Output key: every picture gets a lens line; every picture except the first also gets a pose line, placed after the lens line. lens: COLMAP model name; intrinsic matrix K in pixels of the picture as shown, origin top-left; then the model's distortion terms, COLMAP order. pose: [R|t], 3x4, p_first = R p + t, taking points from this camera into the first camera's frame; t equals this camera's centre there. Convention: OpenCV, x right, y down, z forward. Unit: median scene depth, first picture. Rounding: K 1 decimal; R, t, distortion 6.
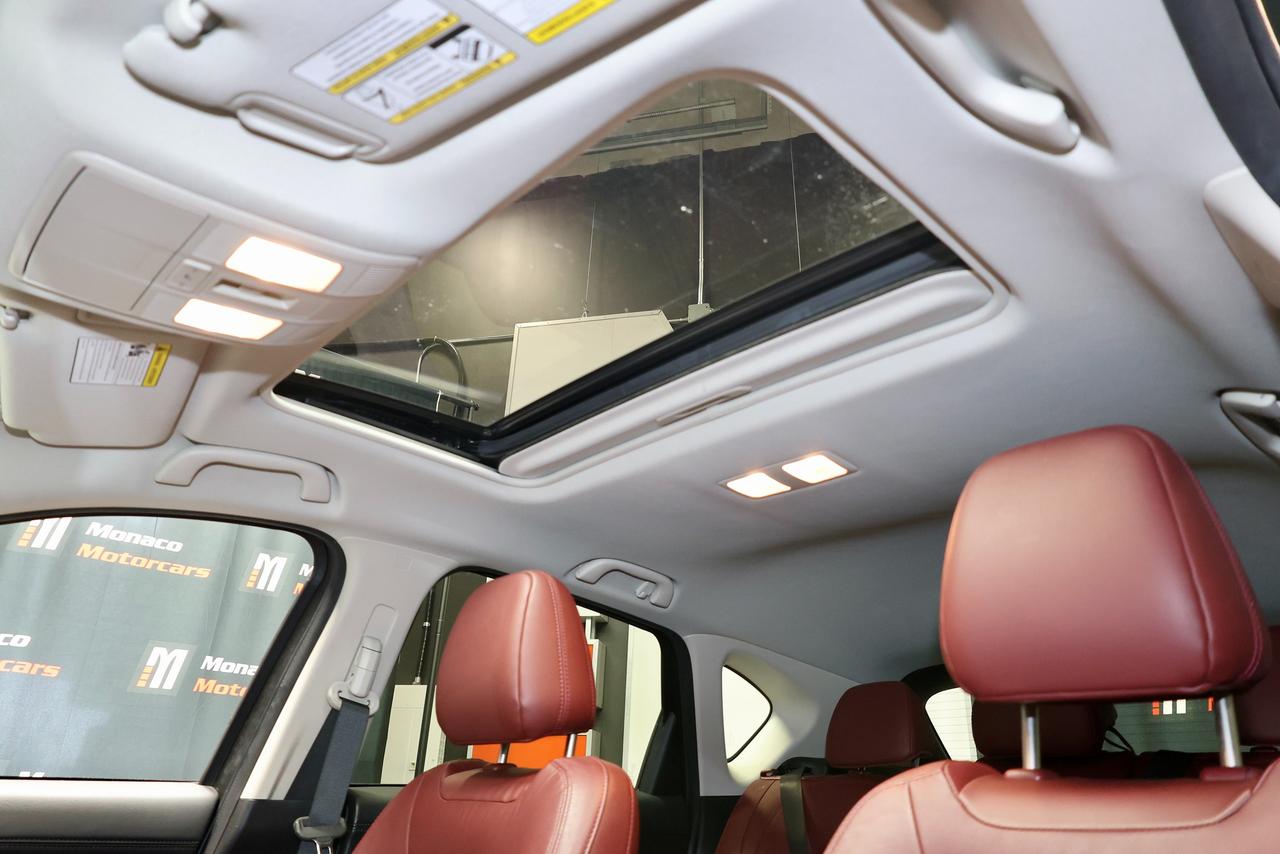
lens RADIAL K [[901.1, 0, 645.5], [0, 901.1, 425.9], [0, 0, 1]] dist [0.007334, -0.009867]
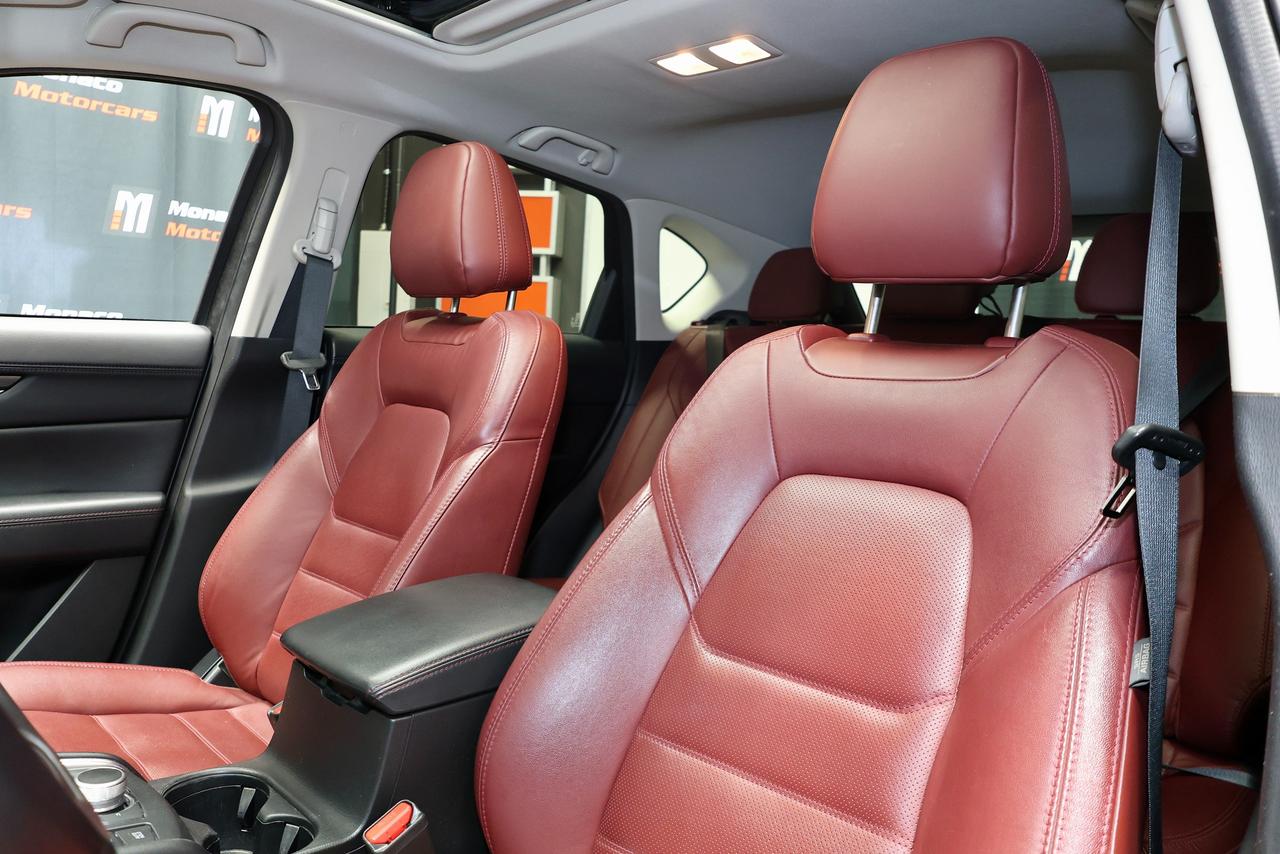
lens RADIAL K [[901.1, 0, 638.8], [0, 901.1, 431.3], [0, 0, 1]] dist [0.007334, -0.009867]
pose [[0.999302, 0.019727, 0.031710, 0.041757], [-0.032462, 0.878615, 0.476425, -0.048807], [-0.018462, -0.477122, 0.878643, -0.089536]]
